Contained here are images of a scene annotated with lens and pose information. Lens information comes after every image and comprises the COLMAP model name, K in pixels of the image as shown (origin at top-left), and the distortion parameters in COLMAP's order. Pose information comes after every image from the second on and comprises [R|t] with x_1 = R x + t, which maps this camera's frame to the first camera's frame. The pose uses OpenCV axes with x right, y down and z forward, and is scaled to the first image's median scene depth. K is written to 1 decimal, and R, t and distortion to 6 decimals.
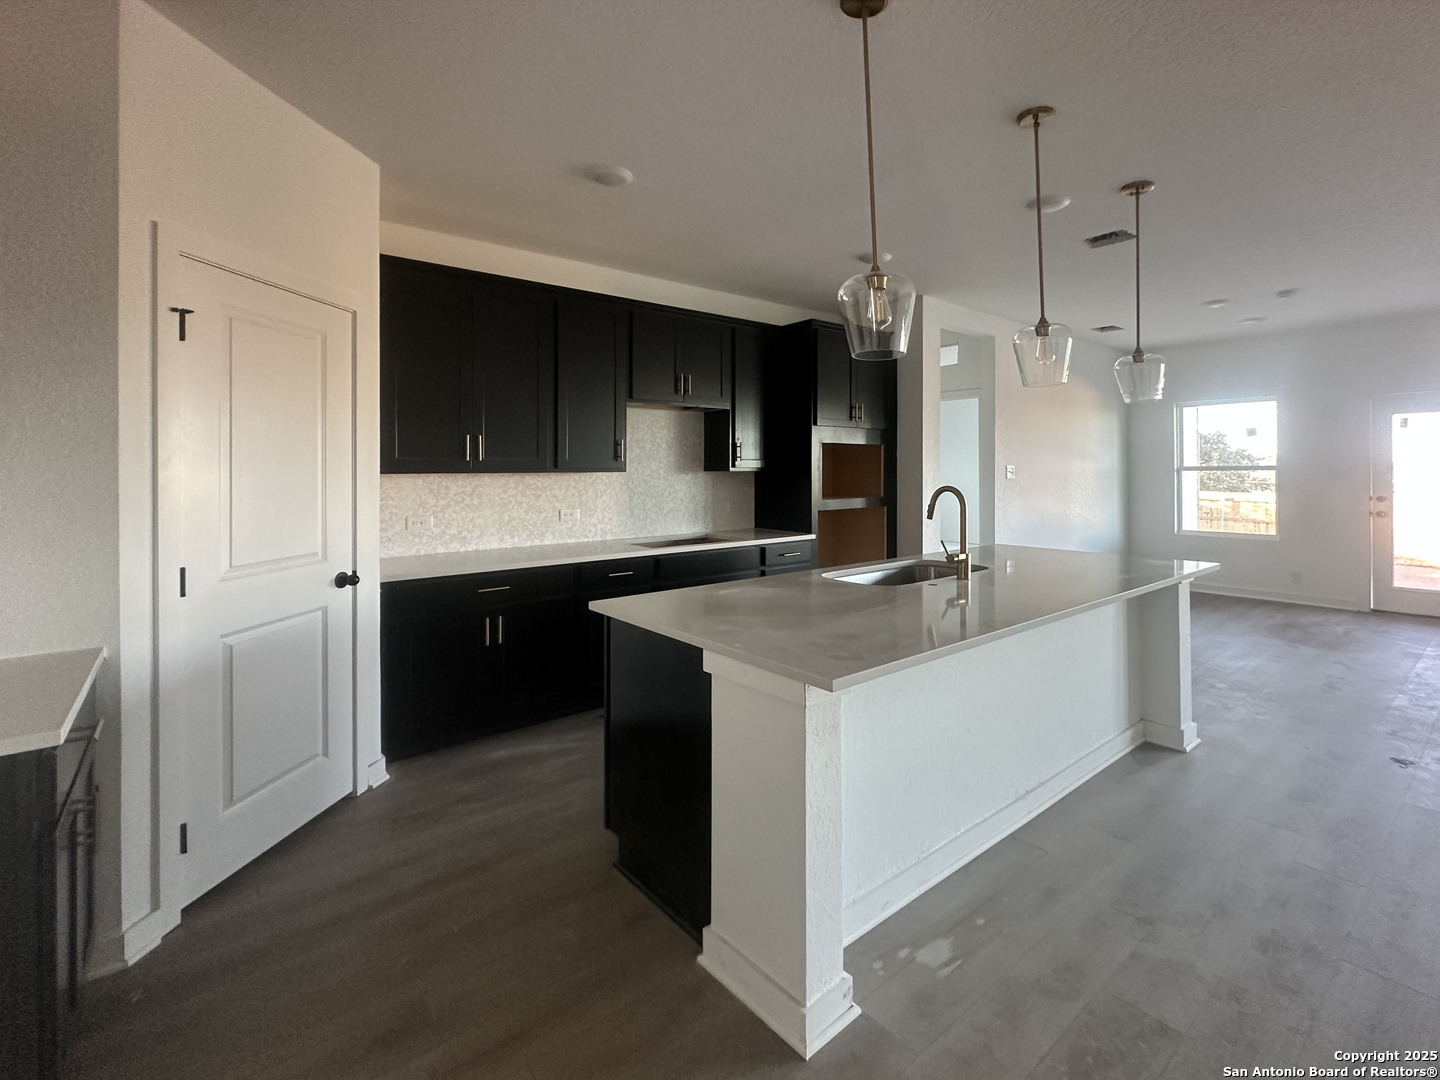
lens RADIAL K [[678.1, 0, 718.0], [0, 678.1, 499.8], [0, 0, 1]] dist [-0.001530, -0.000014]
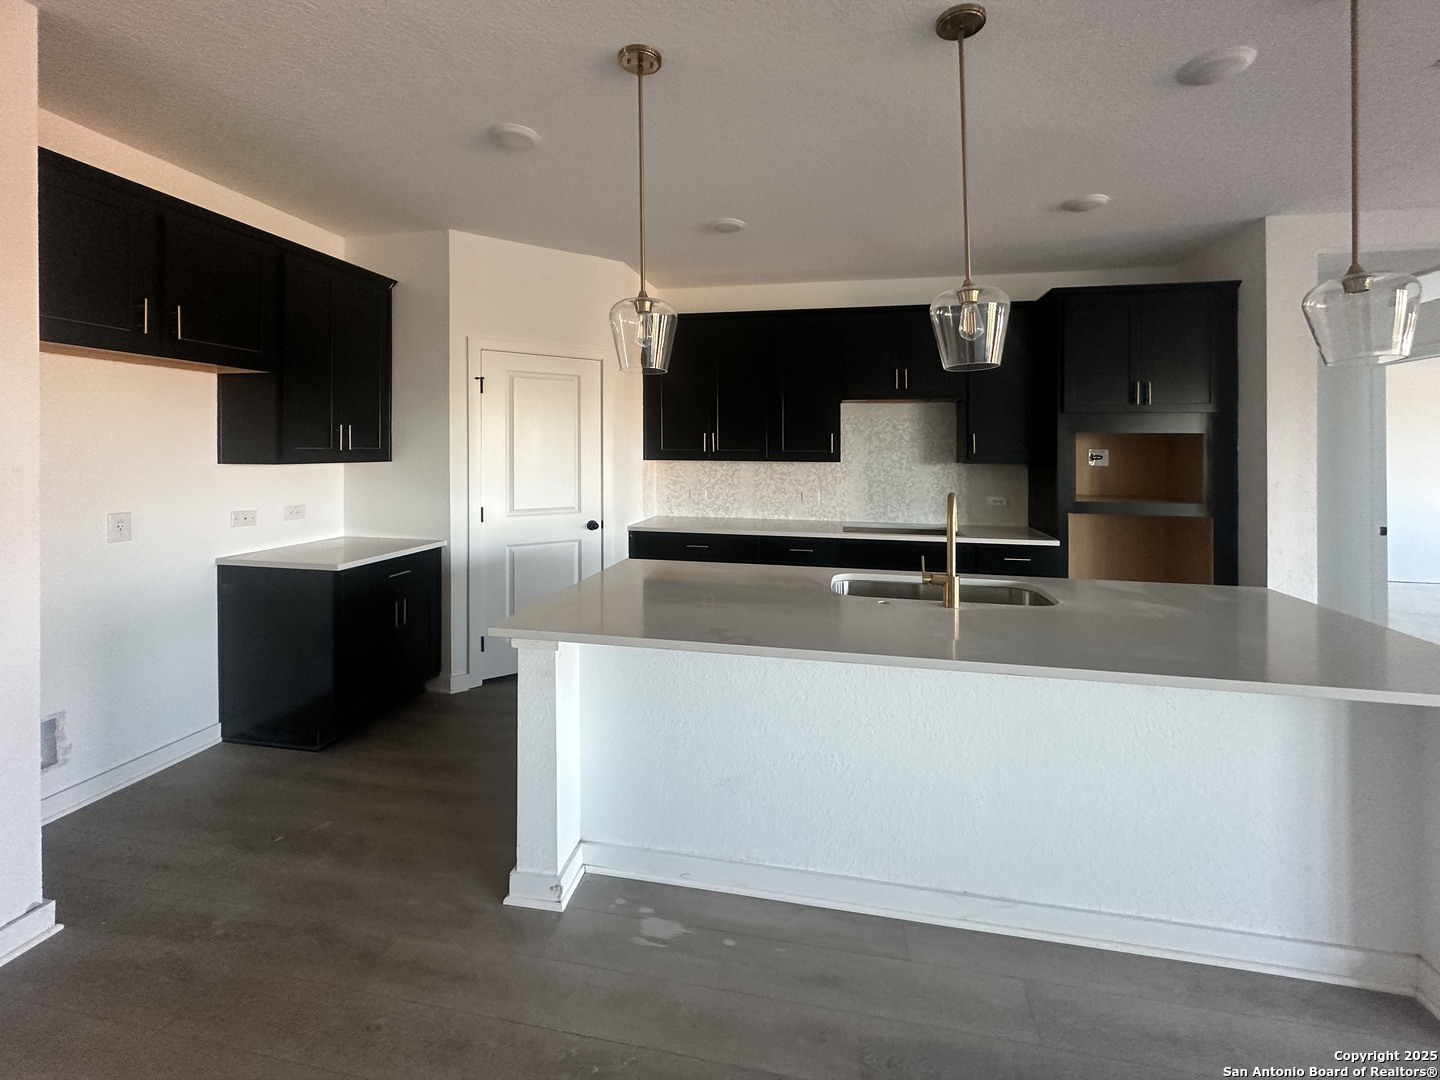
lens RADIAL K [[595.6, 0, 720.9], [0, 595.6, 481.9], [0, 0, 1]] dist [0.000311, 0.000459]
pose [[0.629864, 0.051919, -0.774968, 0.516789], [-0.044000, 0.998546, 0.031136, -0.030966], [0.775458, 0.014487, 0.631233, 0.228380]]
